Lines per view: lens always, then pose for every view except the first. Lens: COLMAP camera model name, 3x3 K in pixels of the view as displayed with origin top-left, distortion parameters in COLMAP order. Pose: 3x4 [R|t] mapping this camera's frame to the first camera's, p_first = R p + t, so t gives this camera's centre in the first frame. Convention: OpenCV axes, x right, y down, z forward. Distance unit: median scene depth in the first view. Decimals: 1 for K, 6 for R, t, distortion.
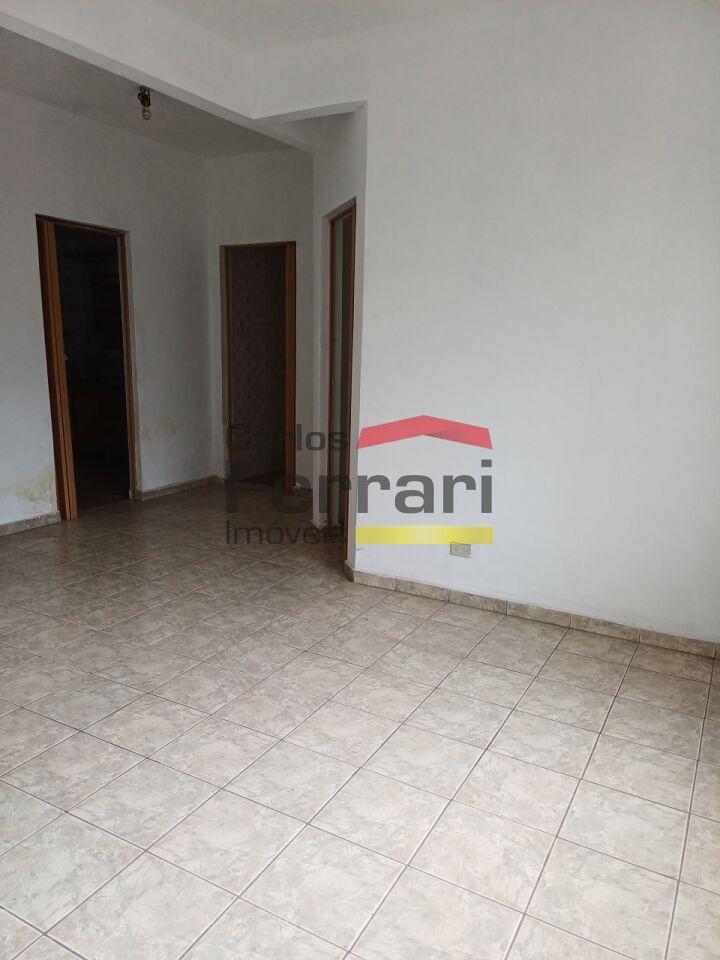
lens RADIAL K [[707.6, 0, 361.2], [0, 707.6, 487.6], [0, 0, 1]] dist [0.015870, -0.009954]
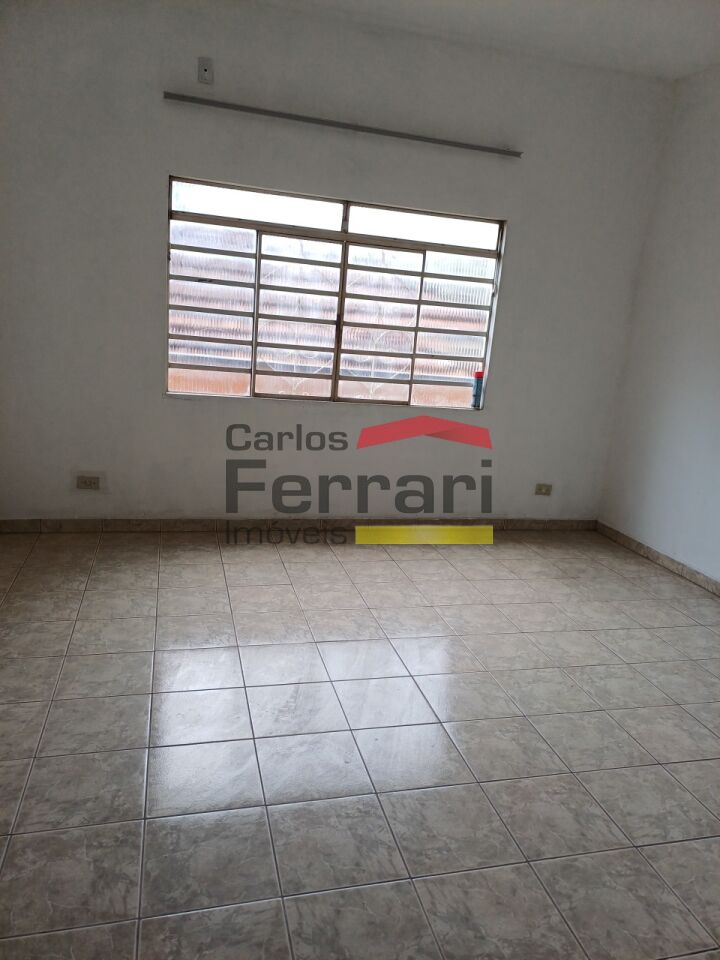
lens RADIAL K [[707.6, 0, 362.5], [0, 707.6, 482.6], [0, 0, 1]] dist [0.015870, -0.009954]
pose [[-0.682612, -0.245709, 0.688236, -0.731874], [0.058638, 0.920328, 0.386727, -0.300056], [-0.728425, 0.304341, -0.613819, 1.388893]]
